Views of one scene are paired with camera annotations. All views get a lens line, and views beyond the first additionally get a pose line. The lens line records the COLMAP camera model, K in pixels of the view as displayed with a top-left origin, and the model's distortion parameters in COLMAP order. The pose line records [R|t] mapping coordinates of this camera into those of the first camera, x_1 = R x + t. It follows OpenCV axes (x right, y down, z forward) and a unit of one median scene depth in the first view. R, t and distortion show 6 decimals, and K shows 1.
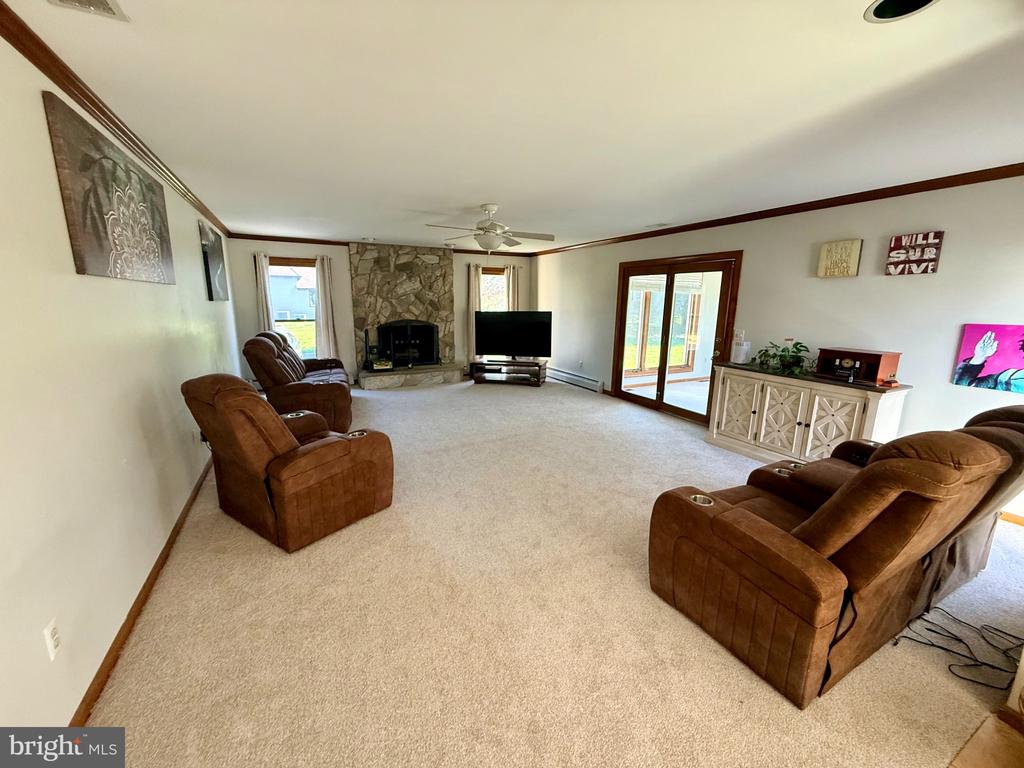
lens RADIAL K [[409.7, 0, 510.7], [0, 409.7, 384.3], [0, 0, 1]] dist [-0.001428, -0.000151]
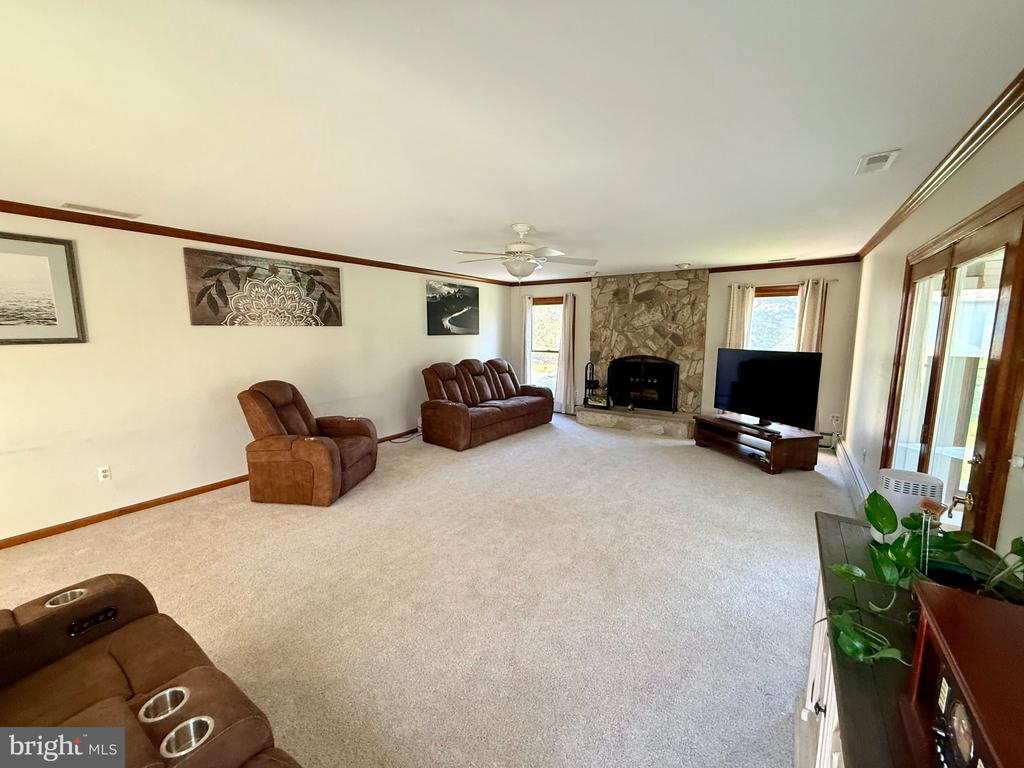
lens RADIAL K [[409.7, 0, 510.6], [0, 409.7, 383.8], [0, 0, 1]] dist [-0.001428, -0.000151]
pose [[0.473534, 0.107055, -0.874246, 0.398313], [-0.172082, 0.984702, 0.027372, -0.074629], [0.863802, 0.137480, 0.484712, 0.342989]]
